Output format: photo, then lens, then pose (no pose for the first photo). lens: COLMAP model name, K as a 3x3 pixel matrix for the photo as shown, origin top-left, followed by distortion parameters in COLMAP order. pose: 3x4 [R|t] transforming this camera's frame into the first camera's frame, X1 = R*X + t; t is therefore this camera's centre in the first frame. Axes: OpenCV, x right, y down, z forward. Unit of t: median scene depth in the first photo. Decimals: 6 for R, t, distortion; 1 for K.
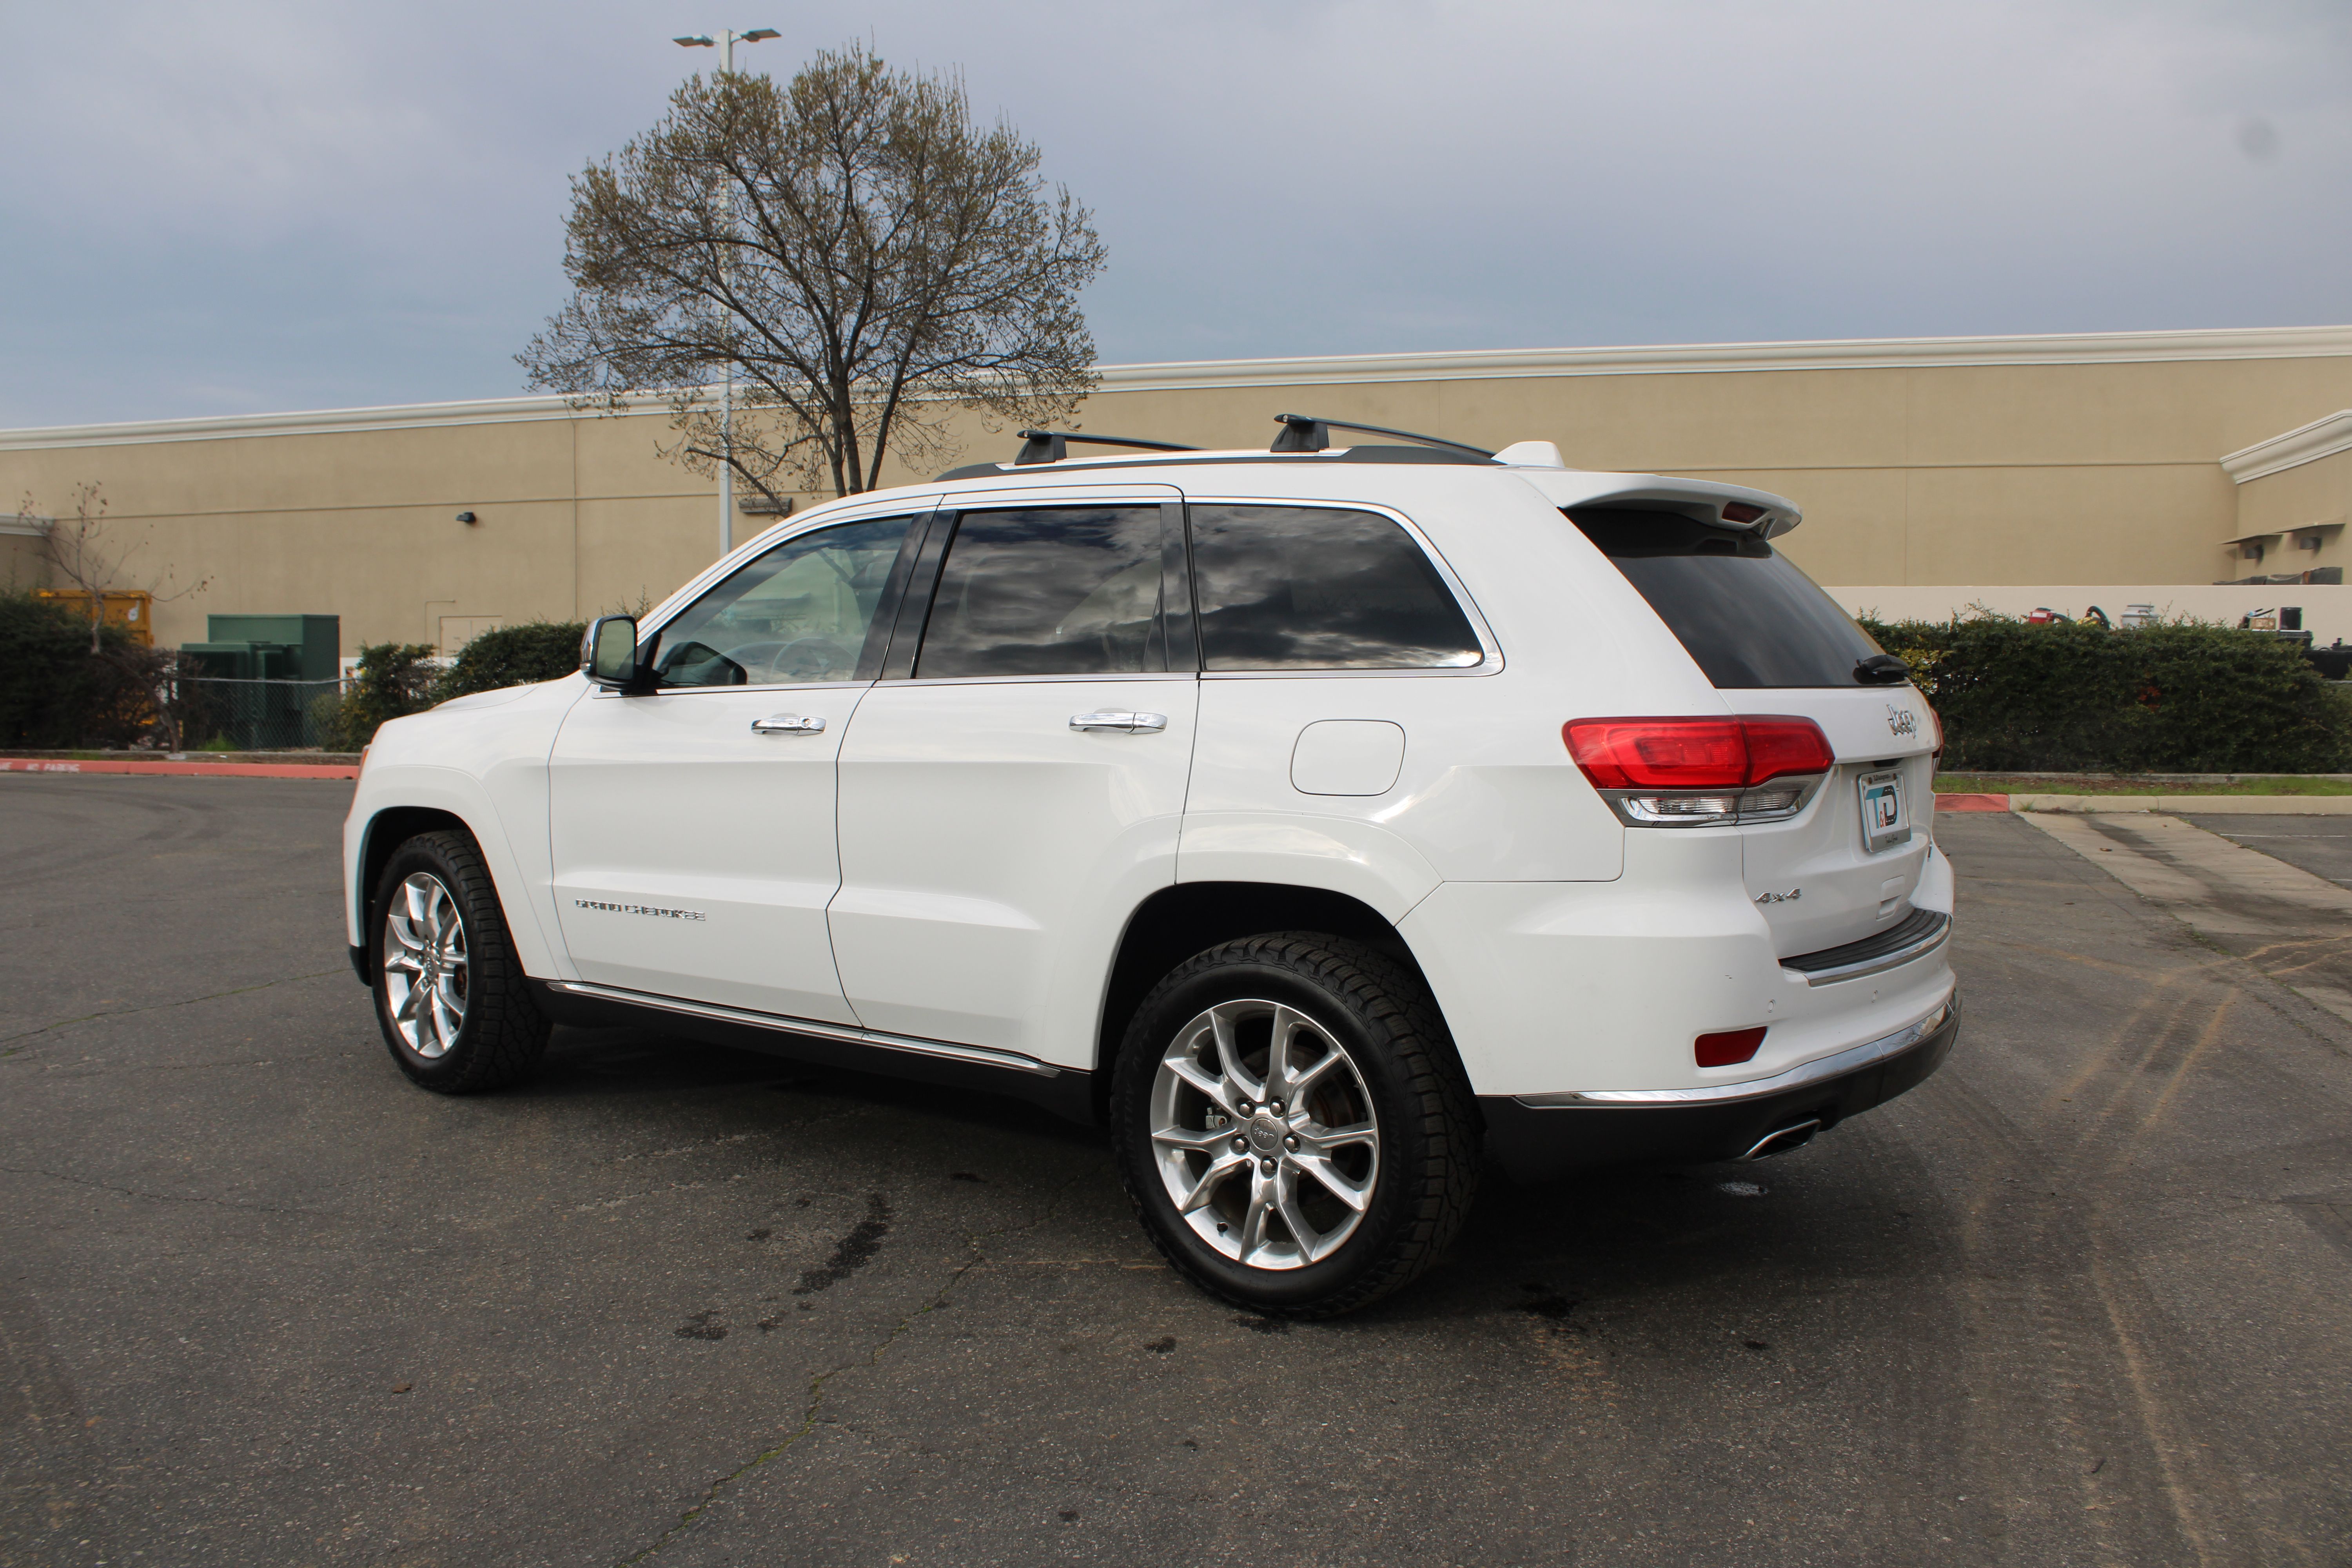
lens RADIAL K [[1936.6, 0, 1166.4], [0, 1936.6, 749.1], [0, 0, 1]] dist [-0.163897, 0.140619]
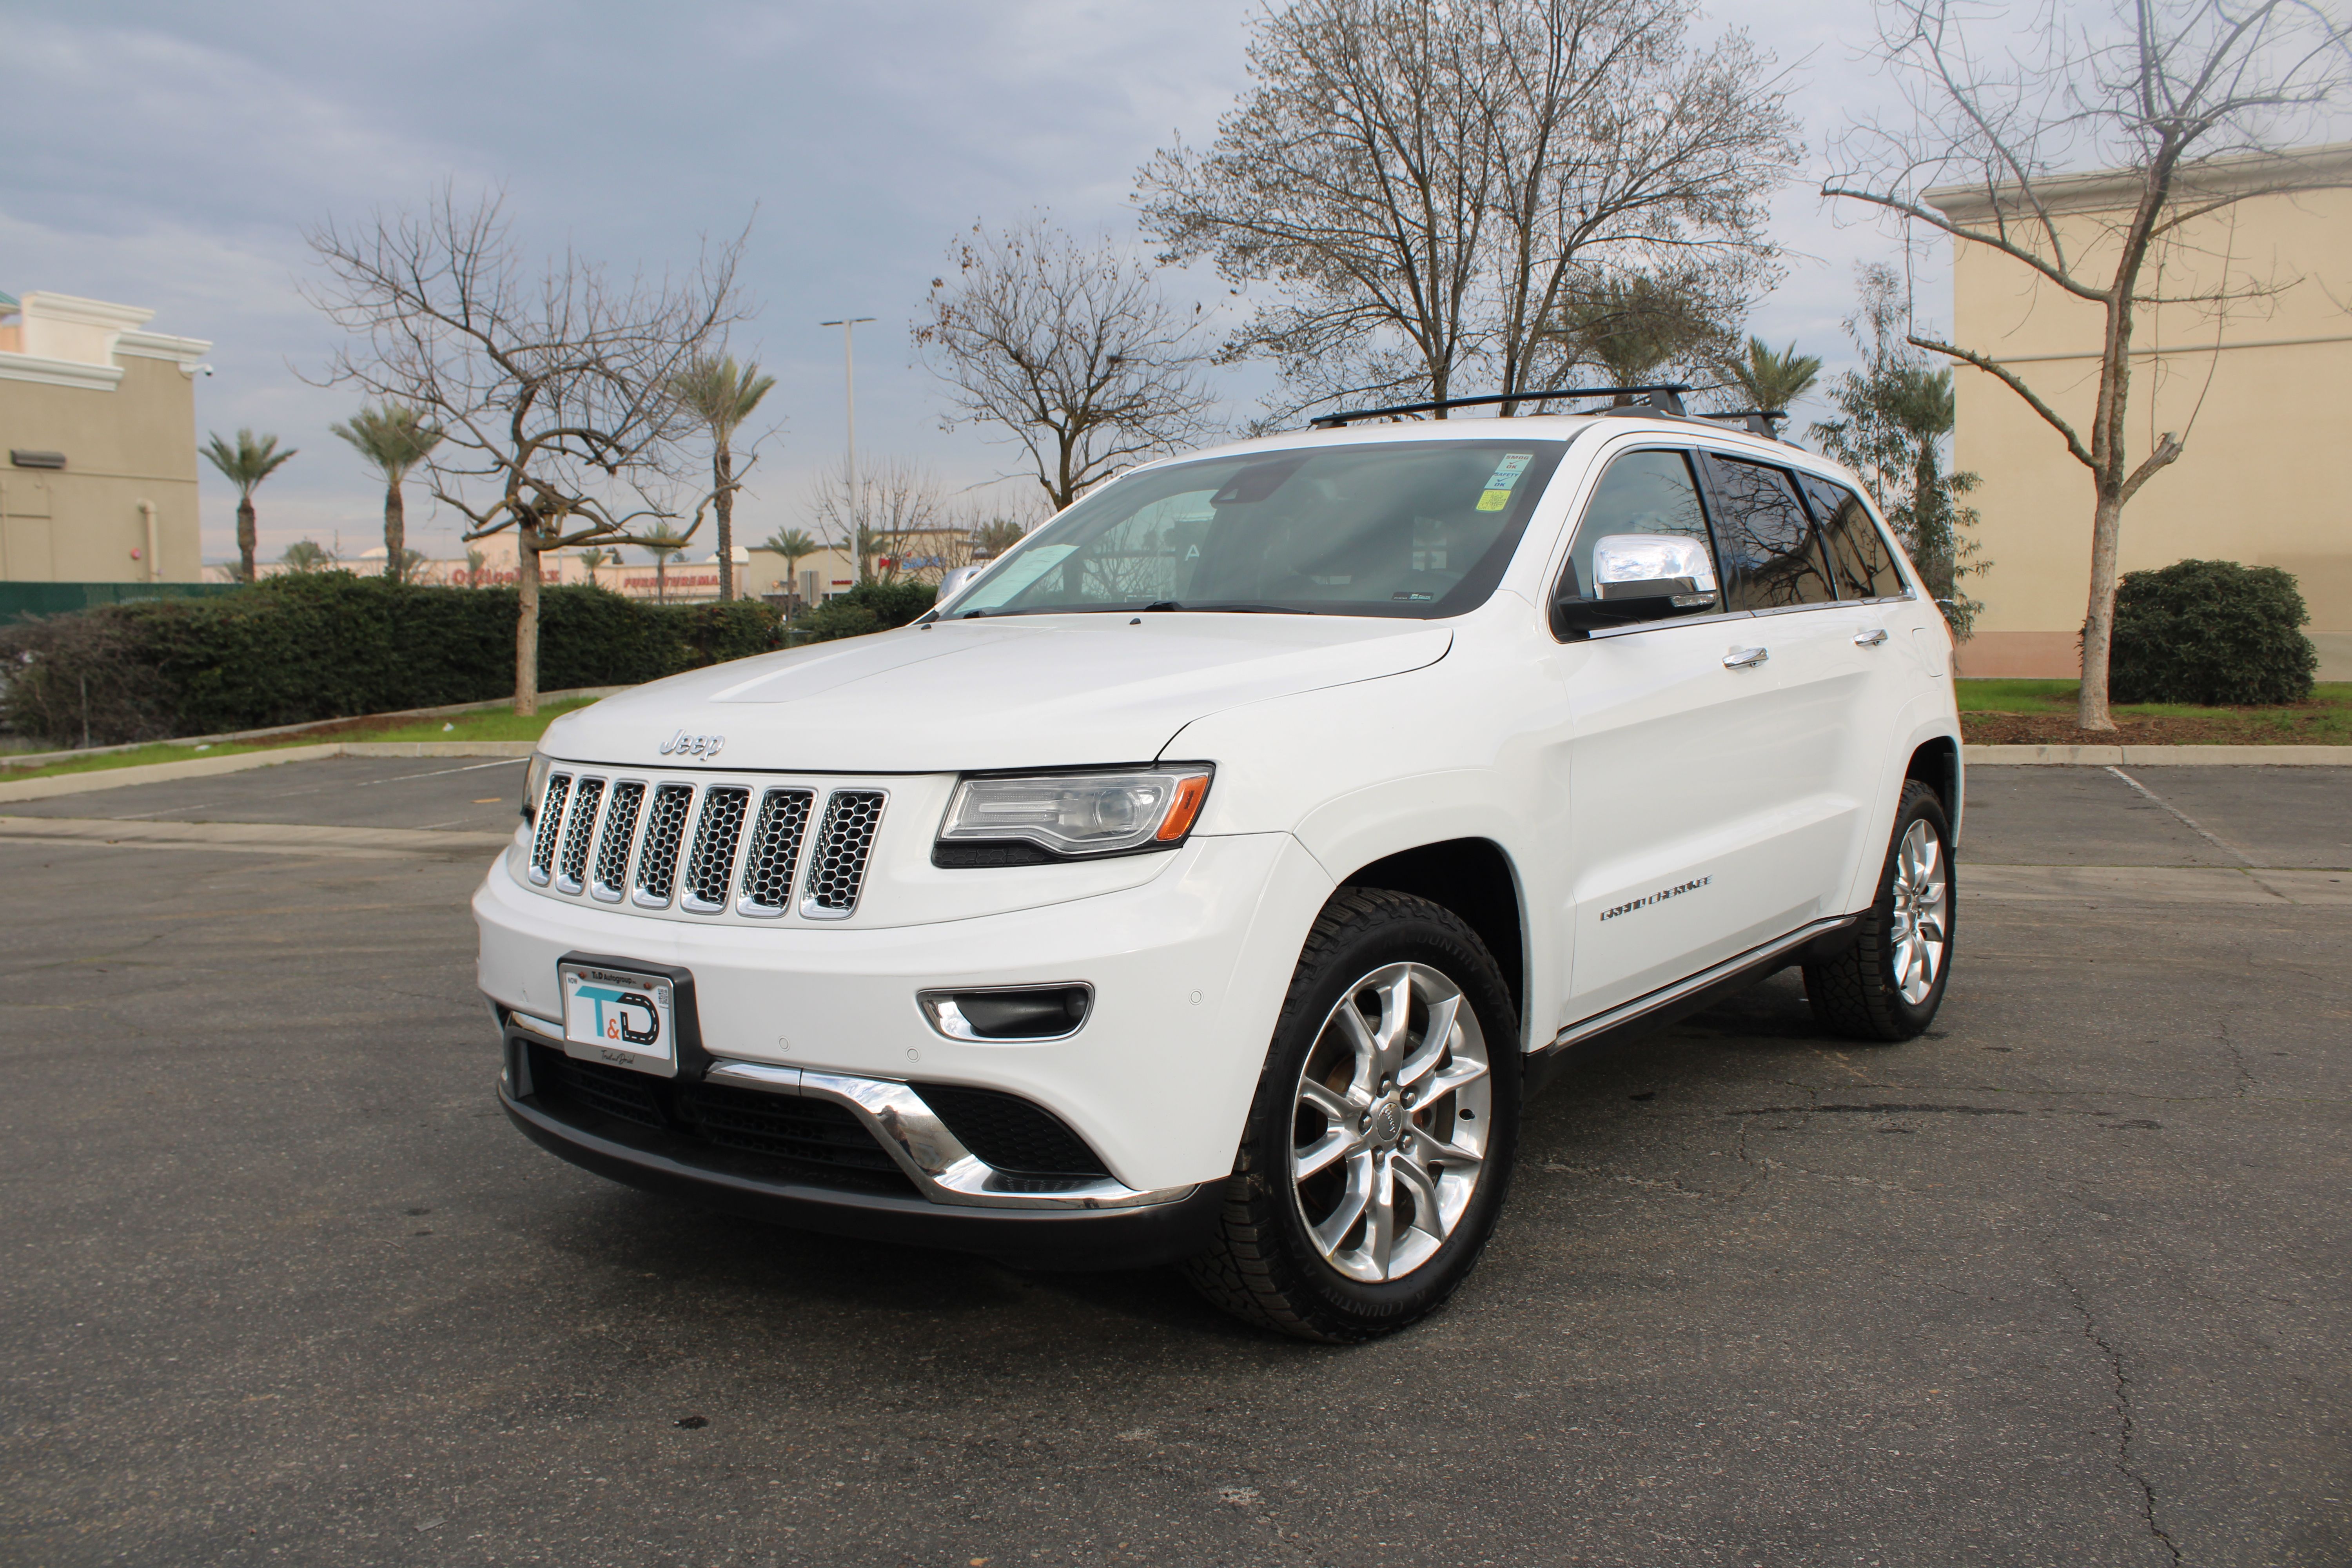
lens RADIAL K [[1936.6, 0, 1163.0], [0, 1936.6, 761.8], [0, 0, 1]] dist [-0.163897, 0.140619]
pose [[0.033960, -0.077342, 0.996426, -1.198573], [0.071647, 0.994624, 0.074760, -0.054225], [-0.996852, 0.068852, 0.039319, 1.286387]]
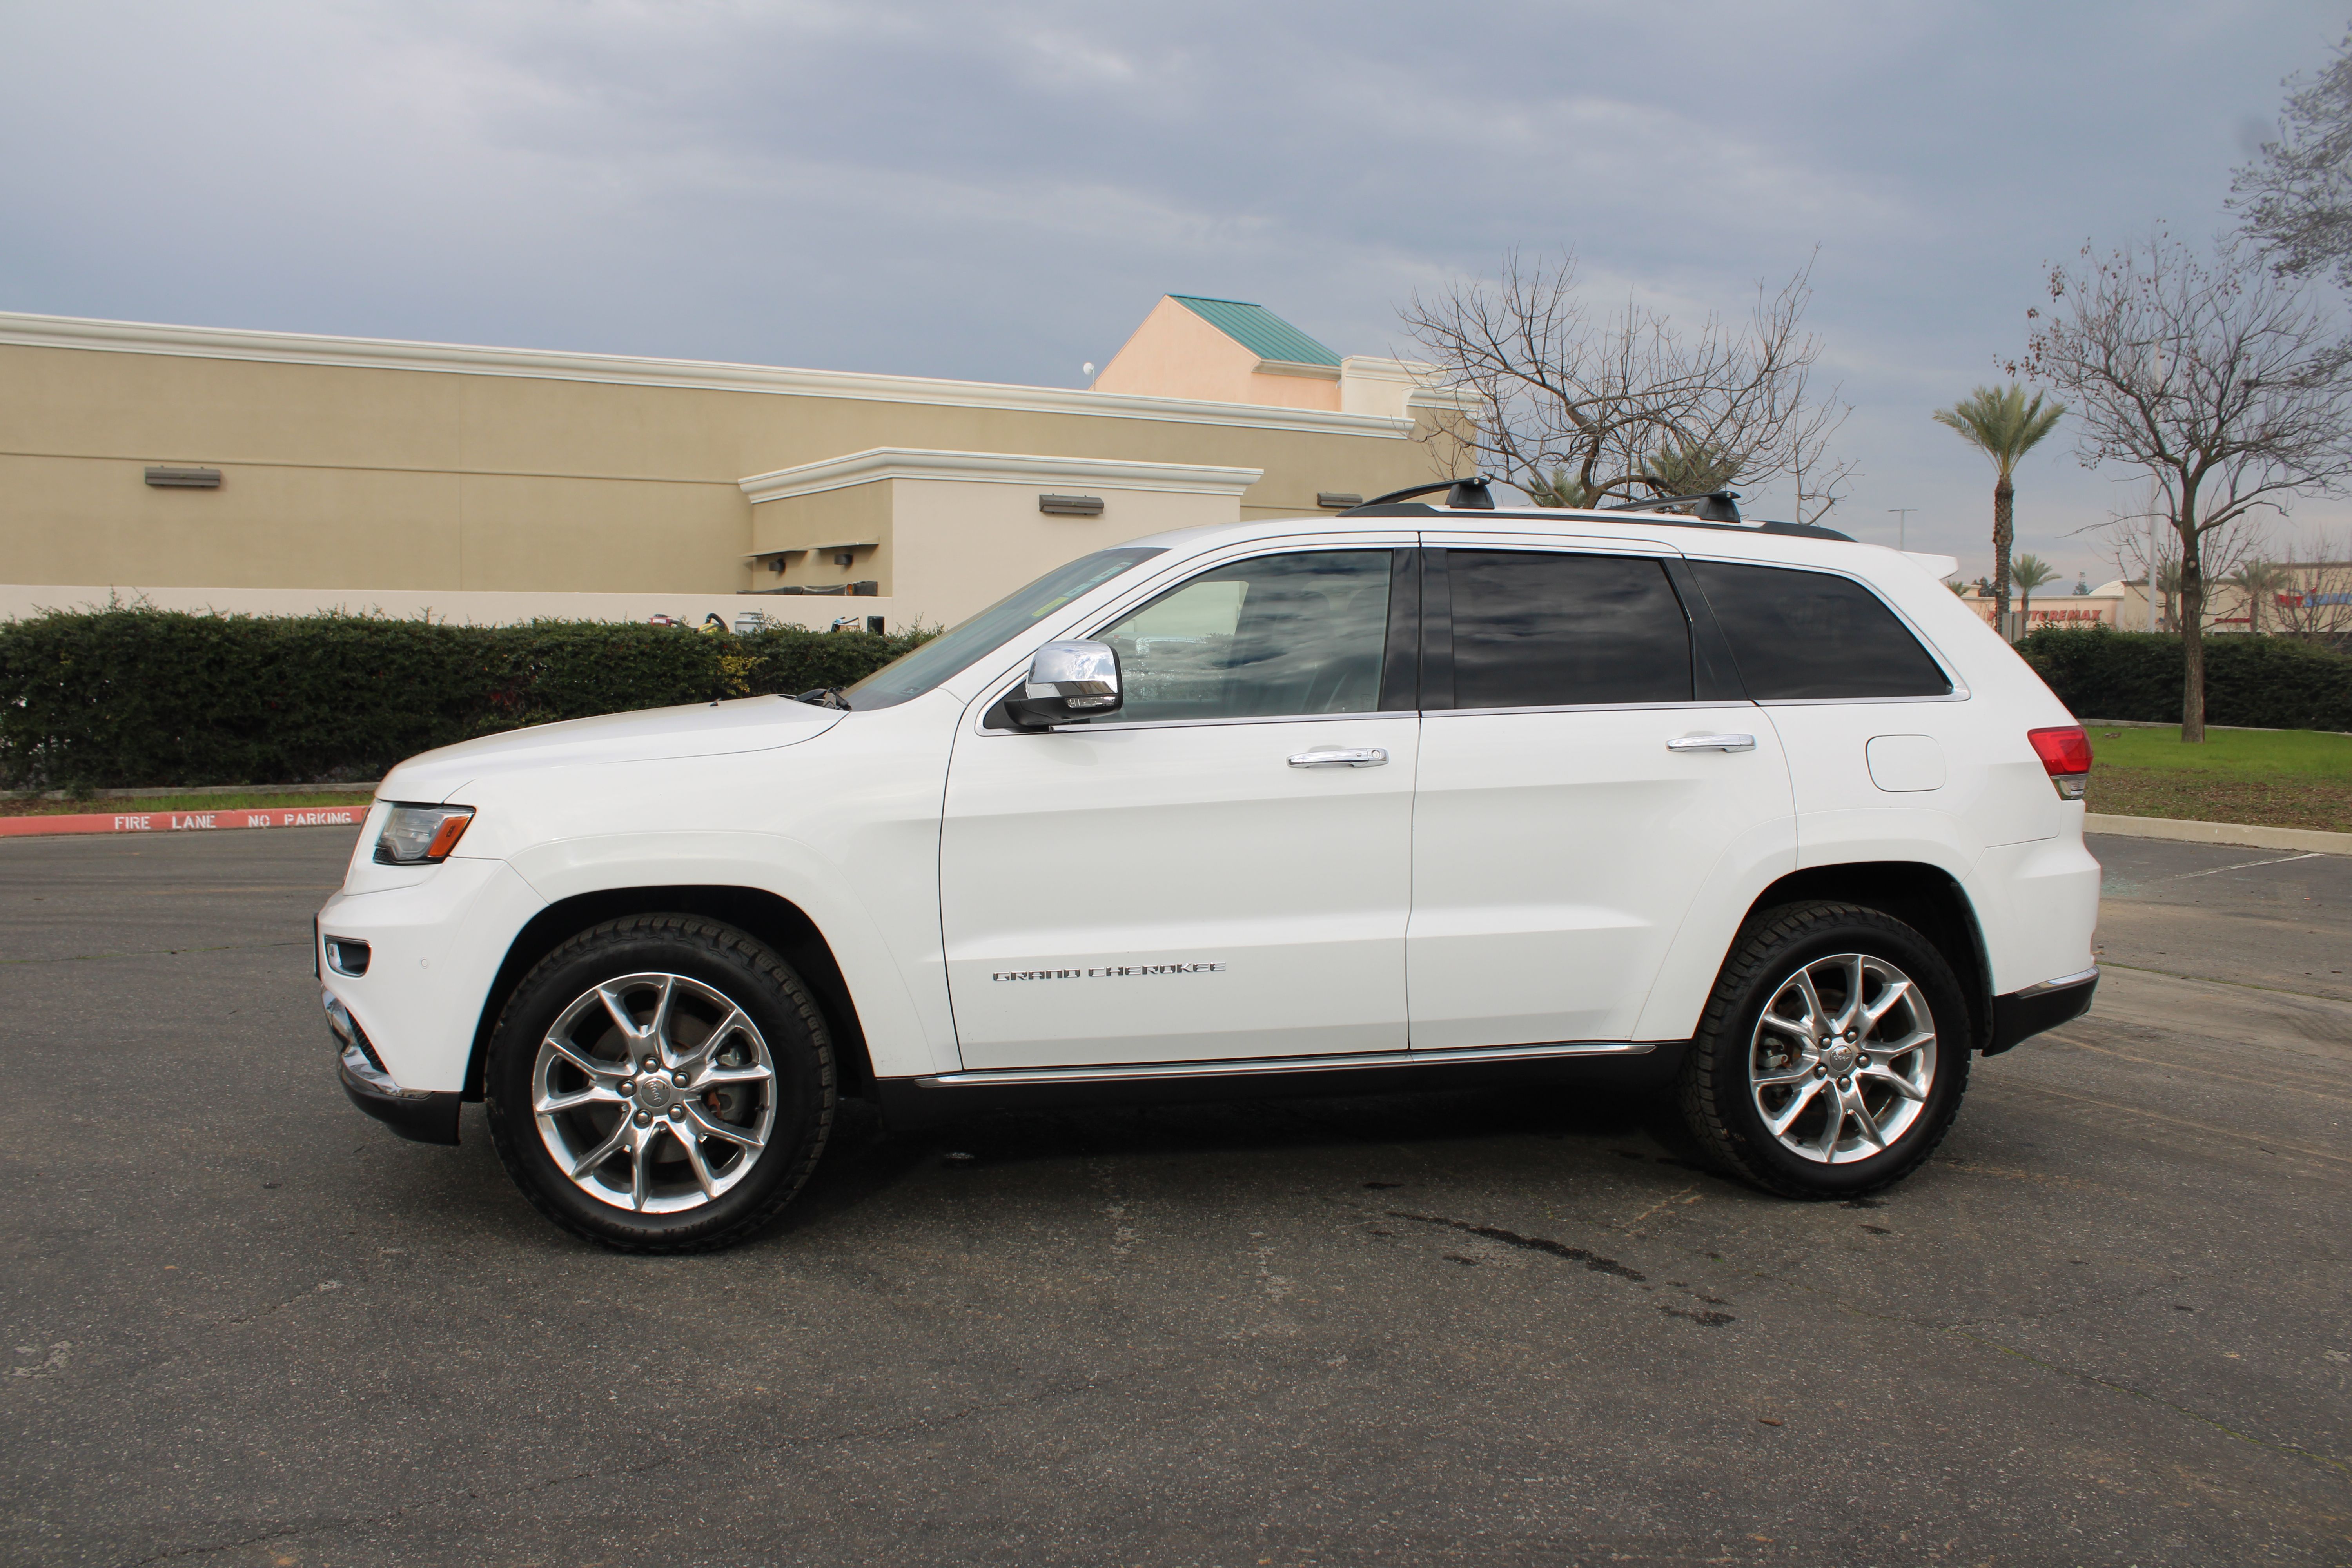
lens RADIAL K [[1936.6, 0, 1159.1], [0, 1936.6, 742.9], [0, 0, 1]] dist [-0.163897, 0.140619]
pose [[0.670667, -0.031889, 0.741073, -1.012350], [0.034484, 0.999336, 0.011795, -0.035266], [-0.740957, 0.017645, 0.671321, 0.412978]]
